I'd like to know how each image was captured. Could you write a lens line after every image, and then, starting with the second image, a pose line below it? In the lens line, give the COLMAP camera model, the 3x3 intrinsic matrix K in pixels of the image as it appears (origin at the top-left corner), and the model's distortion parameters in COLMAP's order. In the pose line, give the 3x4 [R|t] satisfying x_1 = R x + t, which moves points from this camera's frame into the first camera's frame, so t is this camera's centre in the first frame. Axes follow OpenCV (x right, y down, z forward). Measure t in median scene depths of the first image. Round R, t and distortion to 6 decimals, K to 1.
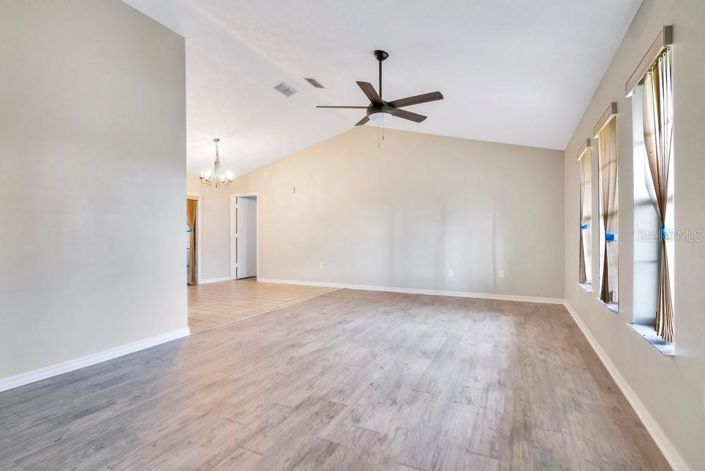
lens RADIAL K [[337.6, 0, 347.2], [0, 337.6, 240.4], [0, 0, 1]] dist [-0.026268, -0.000205]
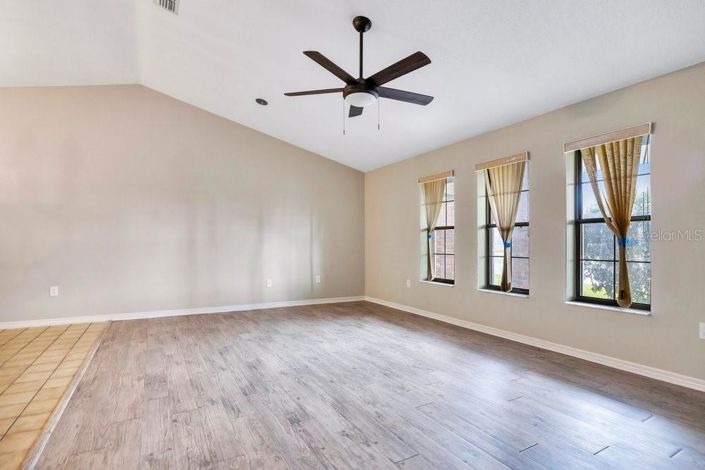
lens RADIAL K [[337.6, 0, 347.2], [0, 337.6, 239.9], [0, 0, 1]] dist [-0.026268, -0.000205]
pose [[0.592703, 0.009907, 0.805360, -0.330559], [0.007711, 0.999809, -0.017974, -0.002894], [-0.805384, 0.016864, 0.592513, 0.304031]]
